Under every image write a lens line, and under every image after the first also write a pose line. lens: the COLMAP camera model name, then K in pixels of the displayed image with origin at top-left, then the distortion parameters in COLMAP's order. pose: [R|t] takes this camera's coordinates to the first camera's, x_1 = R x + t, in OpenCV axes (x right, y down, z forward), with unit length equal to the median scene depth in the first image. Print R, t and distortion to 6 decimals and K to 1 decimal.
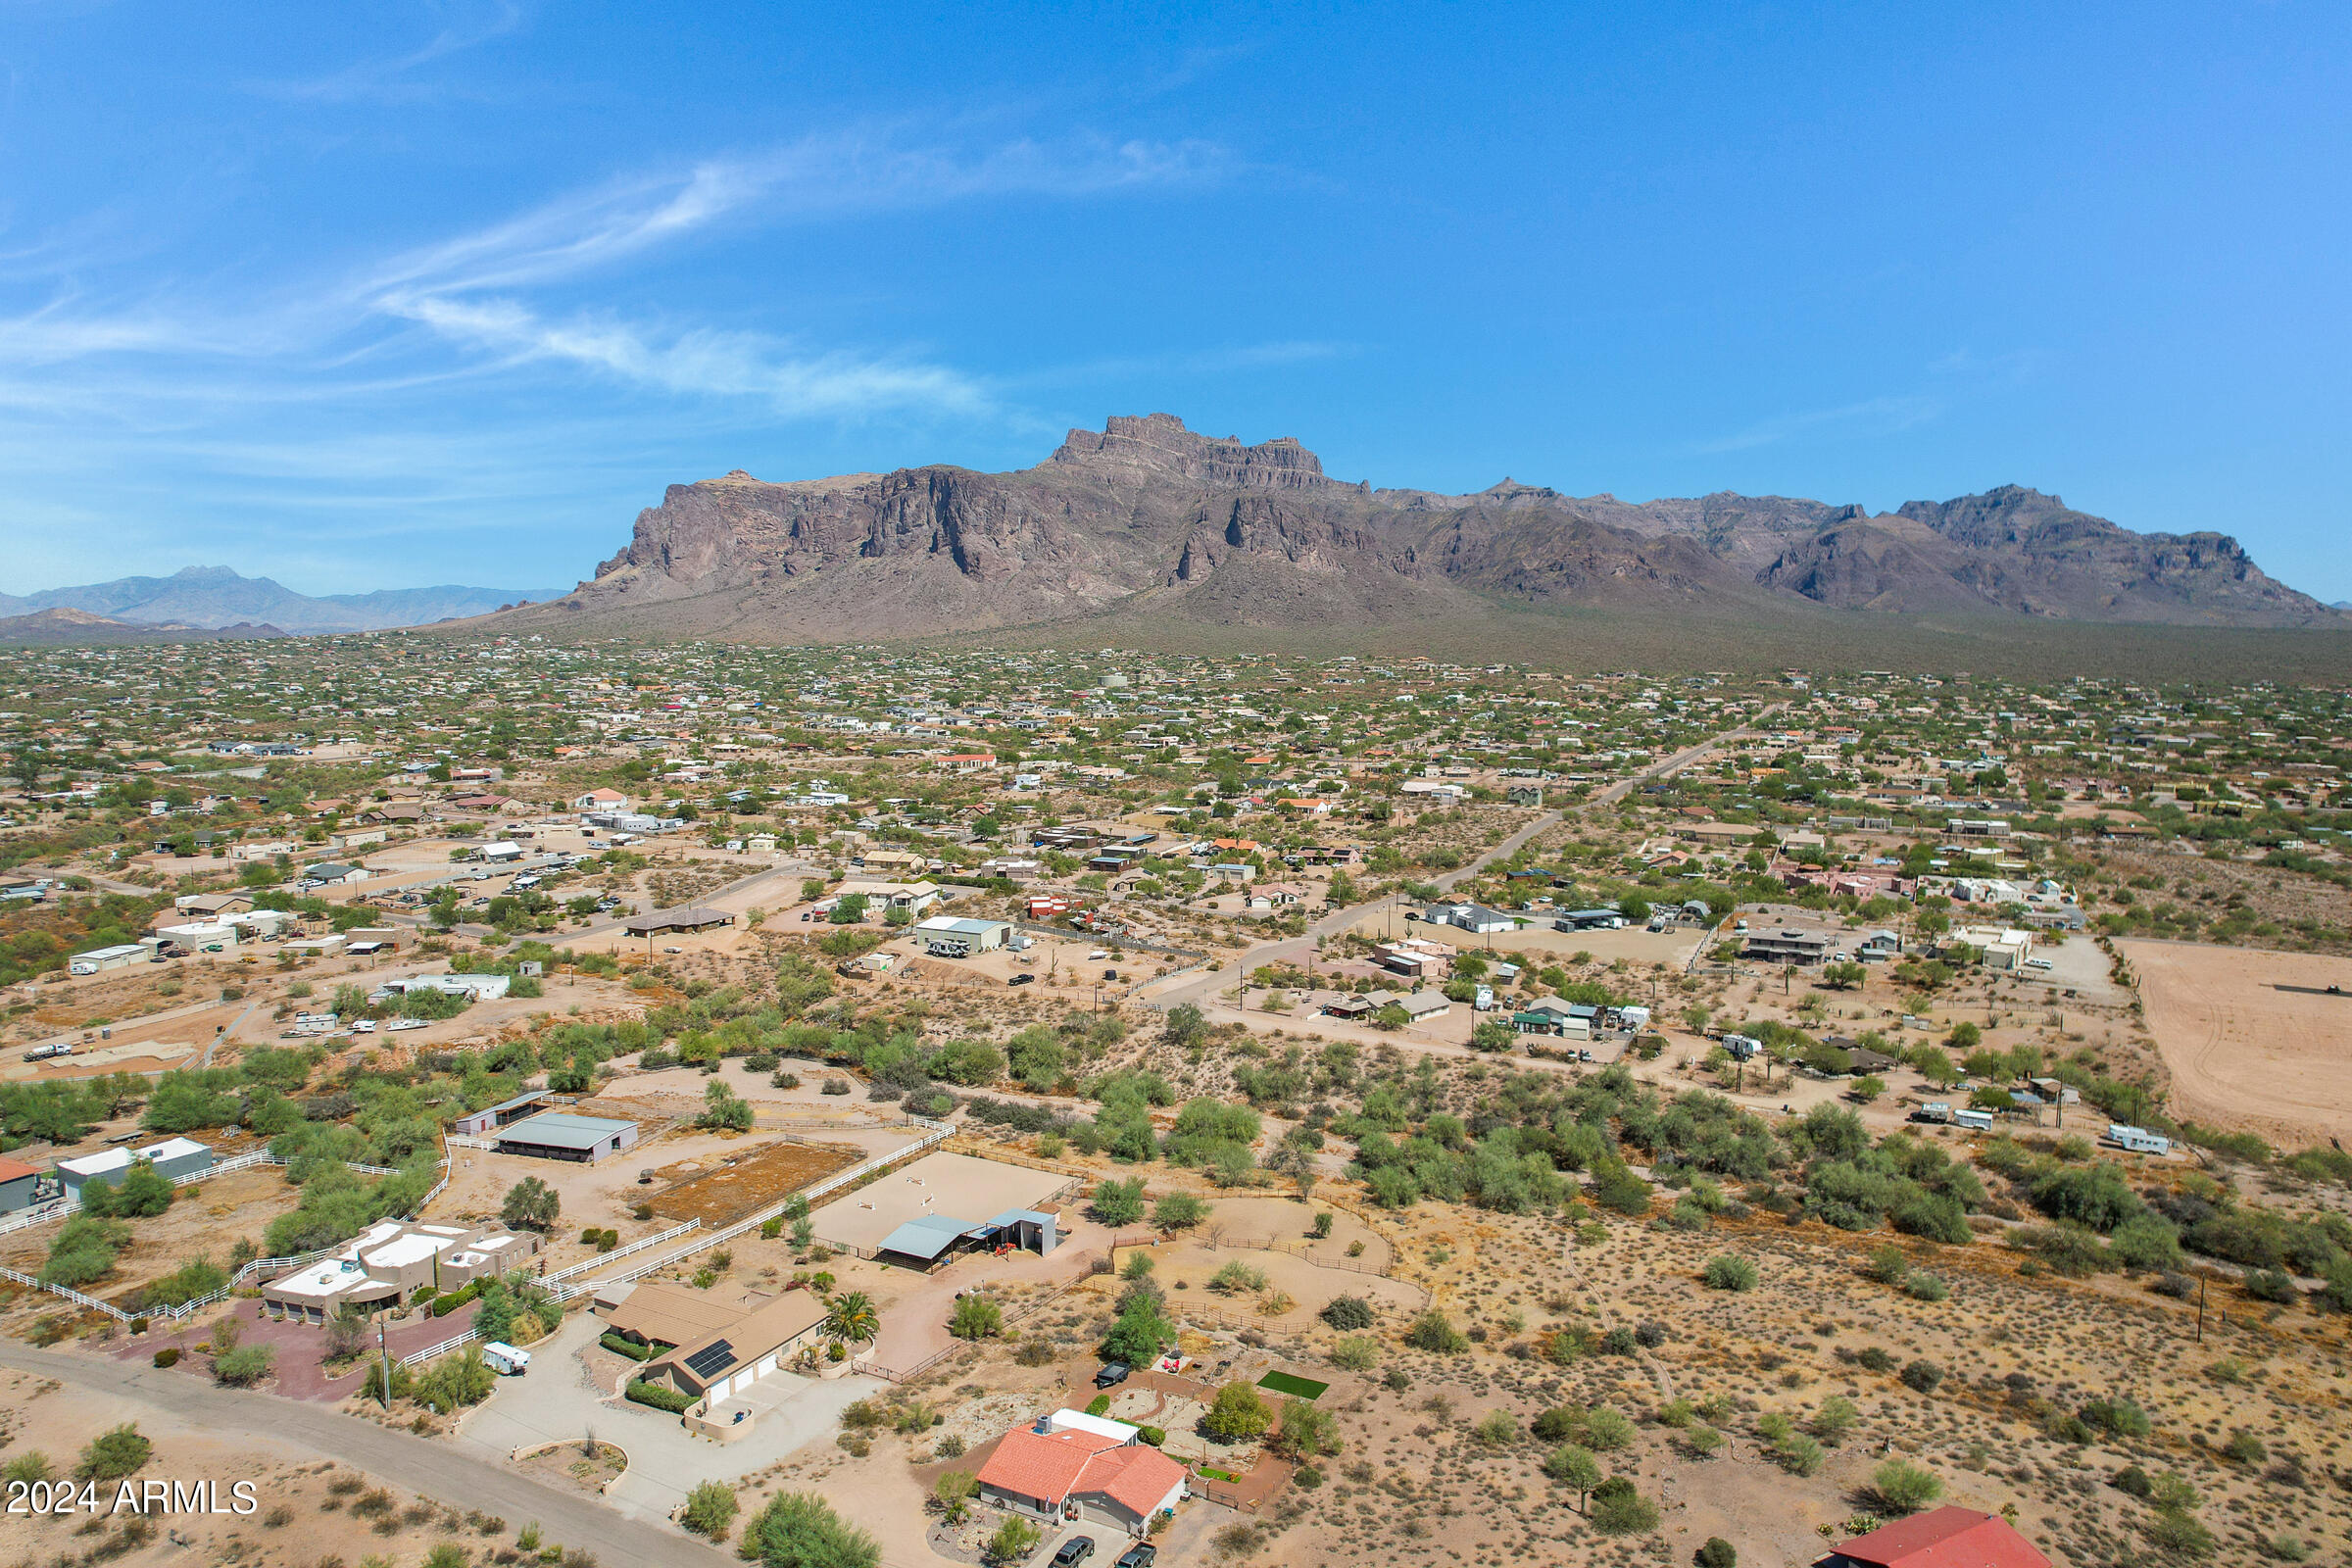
lens RADIAL K [[1494.0, 0, 1183.3], [0, 1494.0, 773.6], [0, 0, 1]] dist [-0.068732, 0.058306]
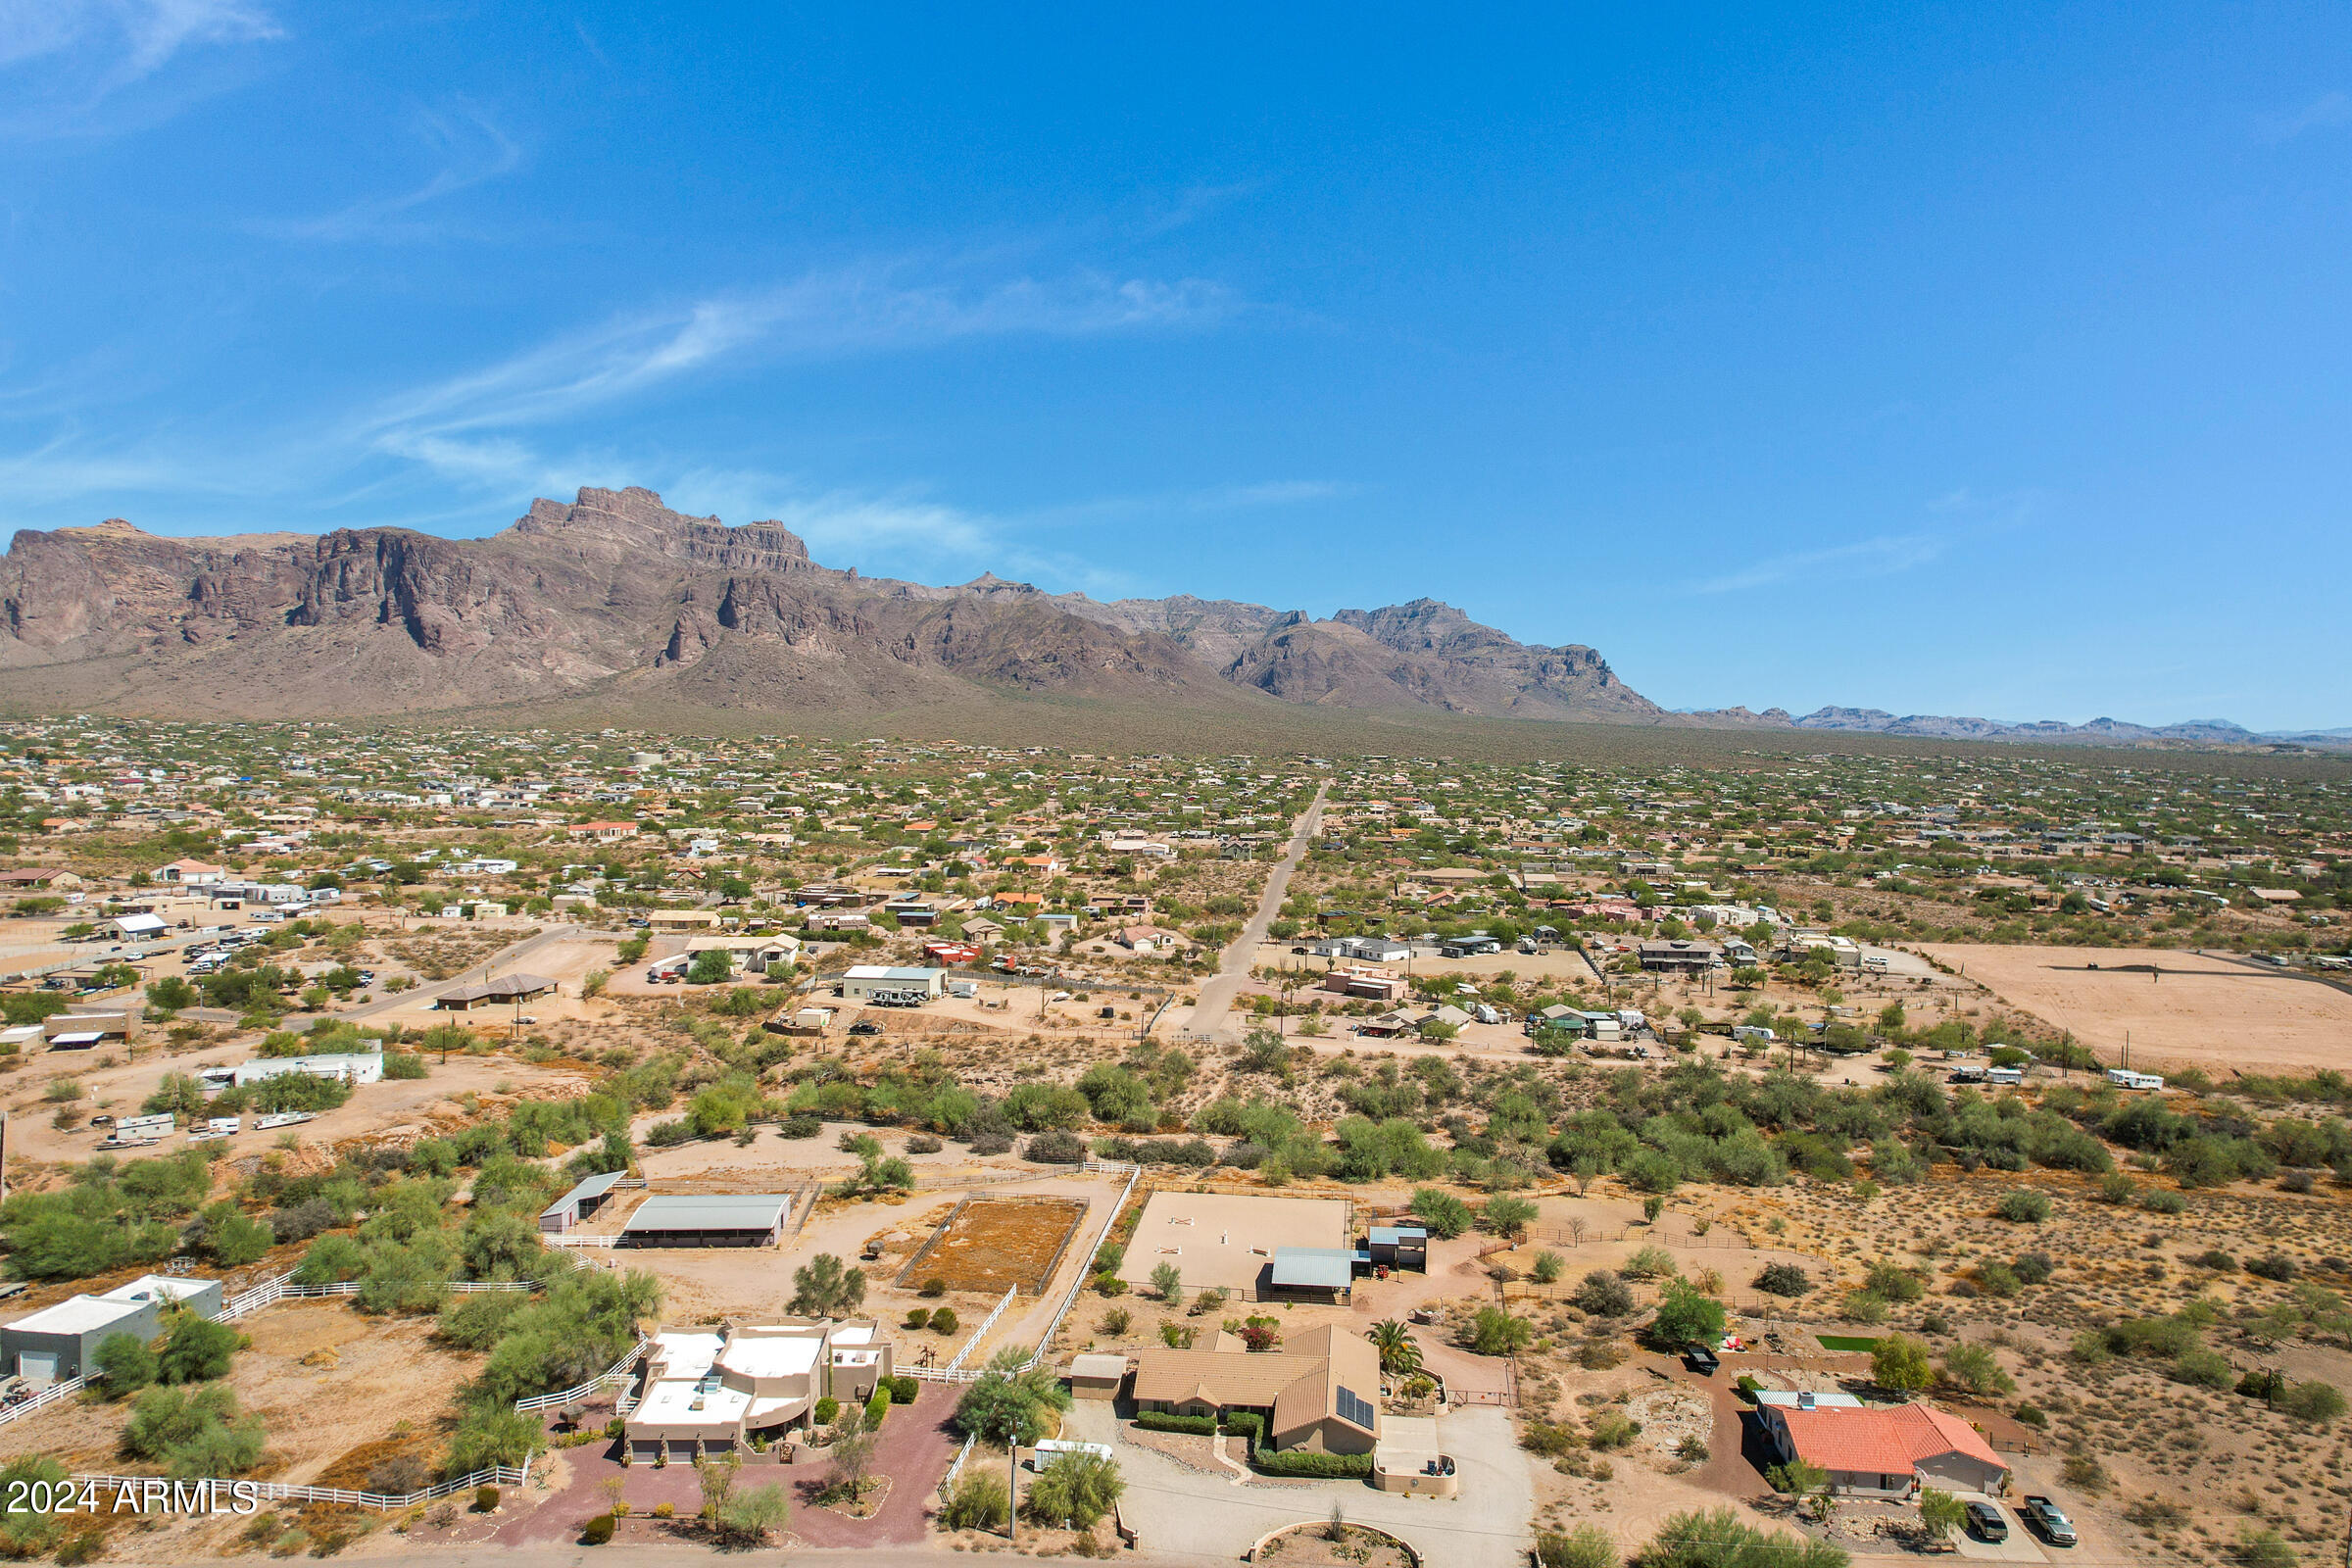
lens RADIAL K [[1494.0, 0, 1183.3], [0, 1494.0, 773.6], [0, 0, 1]] dist [-0.068732, 0.058306]
pose [[0.936372, 0.002753, 0.350999, -0.212552], [0.019130, 0.998083, -0.058861, 0.027562], [-0.350488, 0.061831, 0.934524, 0.073056]]
